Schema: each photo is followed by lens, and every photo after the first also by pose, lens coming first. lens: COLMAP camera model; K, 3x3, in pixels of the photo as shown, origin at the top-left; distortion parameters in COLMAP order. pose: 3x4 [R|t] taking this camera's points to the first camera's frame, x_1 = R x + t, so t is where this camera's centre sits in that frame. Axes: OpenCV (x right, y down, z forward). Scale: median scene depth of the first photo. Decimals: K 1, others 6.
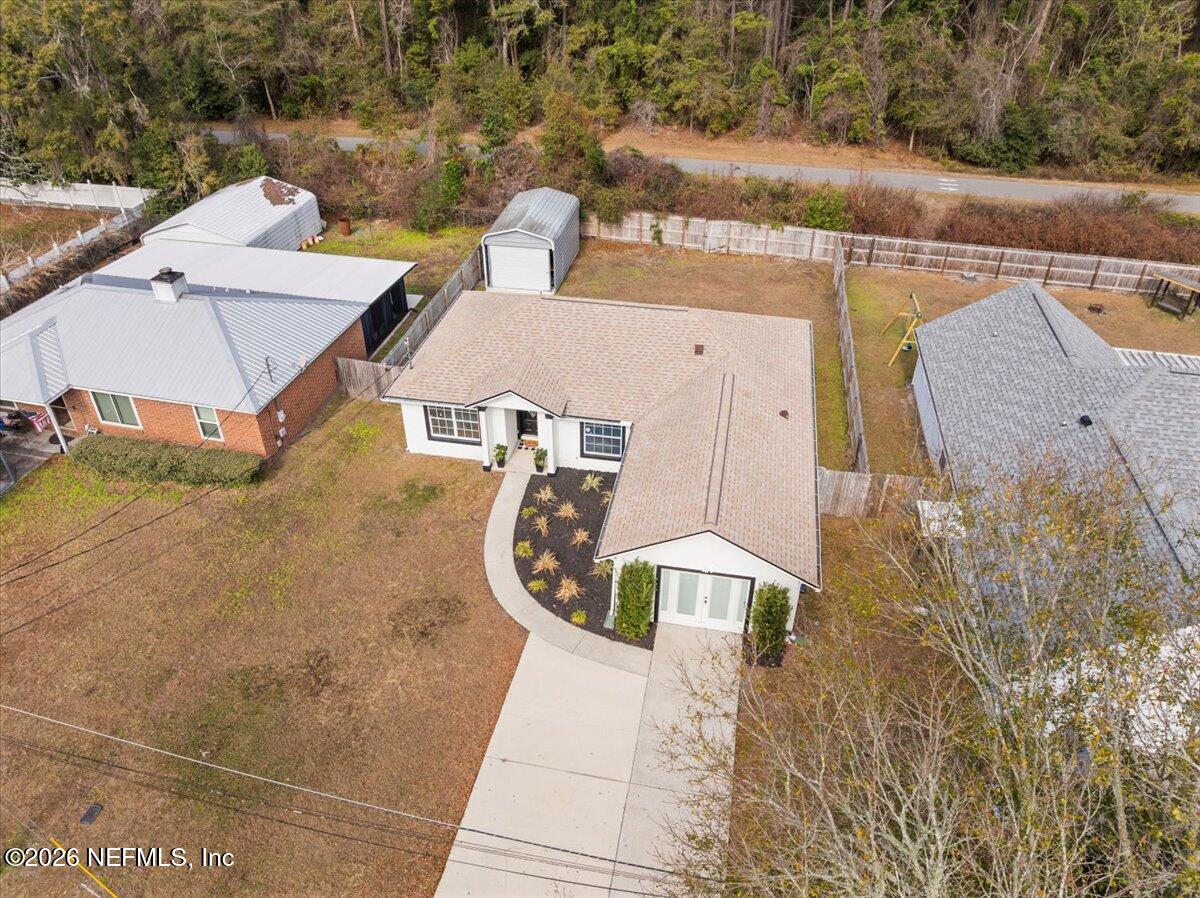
lens RADIAL K [[842.0, 0, 599.4], [0, 842.0, 451.7], [0, 0, 1]] dist [-0.041450, 0.005895]
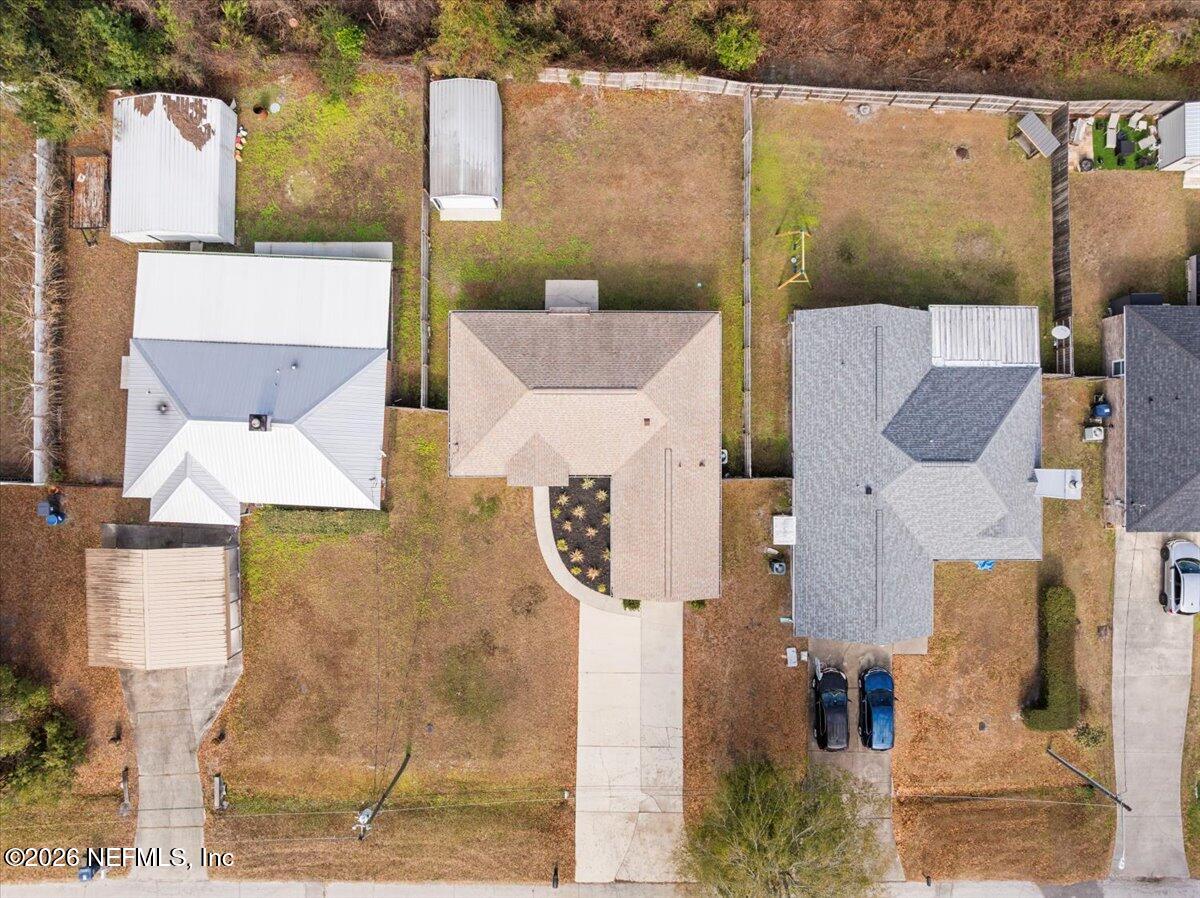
lens RADIAL K [[842.0, 0, 596.7], [0, 842.0, 443.9], [0, 0, 1]] dist [-0.041450, 0.005895]
pose [[0.982674, -0.185201, 0.007257, 0.006872], [0.102535, 0.575837, 0.811109, -0.913476], [-0.154397, -0.796312, 0.584850, 0.061455]]
